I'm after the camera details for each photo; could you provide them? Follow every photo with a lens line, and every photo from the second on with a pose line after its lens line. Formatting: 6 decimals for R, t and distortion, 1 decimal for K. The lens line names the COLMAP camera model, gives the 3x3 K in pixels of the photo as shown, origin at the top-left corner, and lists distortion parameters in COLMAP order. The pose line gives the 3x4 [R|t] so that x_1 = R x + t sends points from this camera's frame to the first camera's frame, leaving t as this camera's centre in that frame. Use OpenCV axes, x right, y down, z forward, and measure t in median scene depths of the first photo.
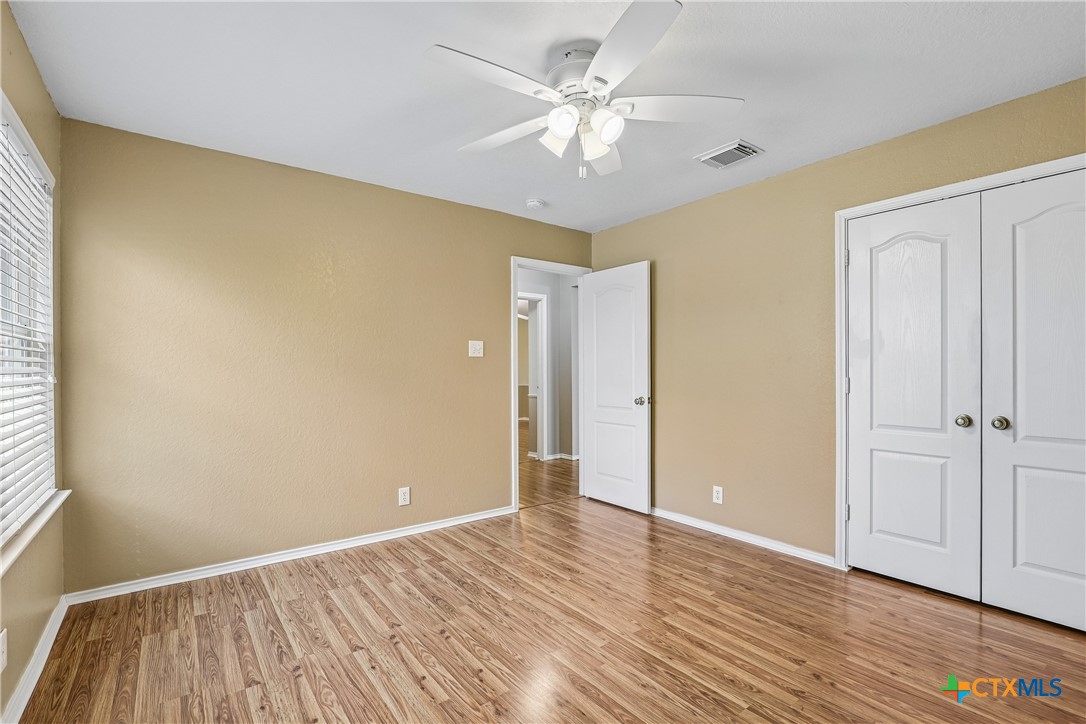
lens RADIAL K [[501.3, 0, 542.2], [0, 501.3, 367.6], [0, 0, 1]] dist [-0.030772, 0.006650]
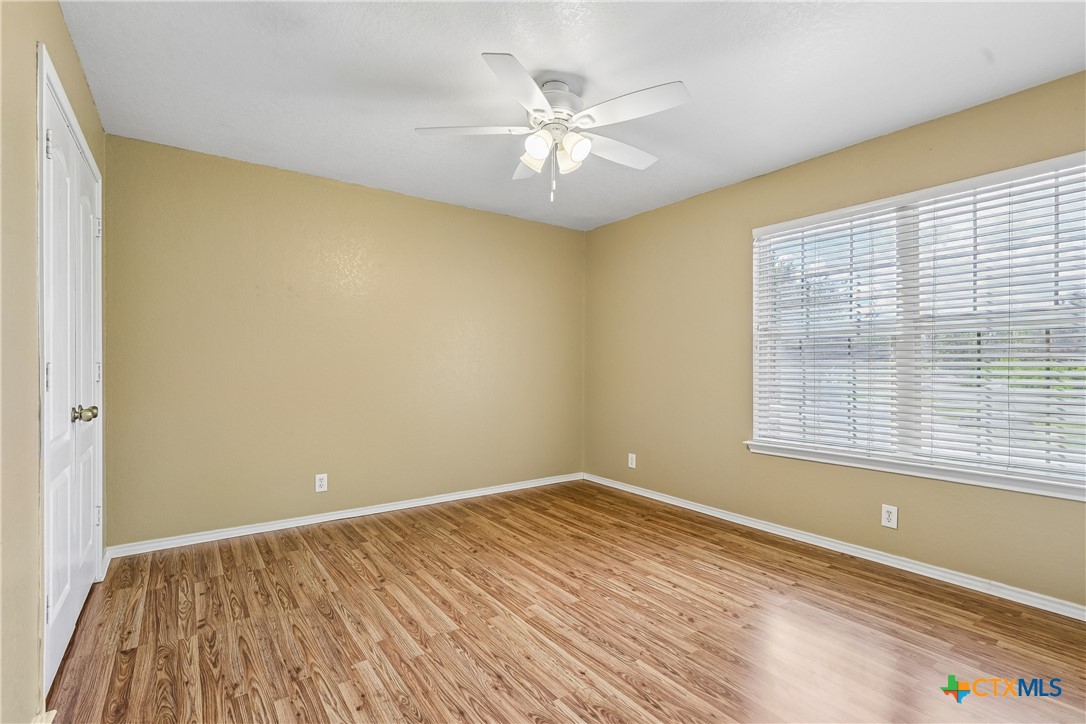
lens RADIAL K [[501.3, 0, 543.3], [0, 501.3, 362.7], [0, 0, 1]] dist [-0.030772, 0.006650]
pose [[-0.999817, 0.002173, 0.019028, 0.070755], [0.002056, 0.999979, -0.006170, 0.027640], [-0.019041, -0.006130, -0.999800, 1.949444]]
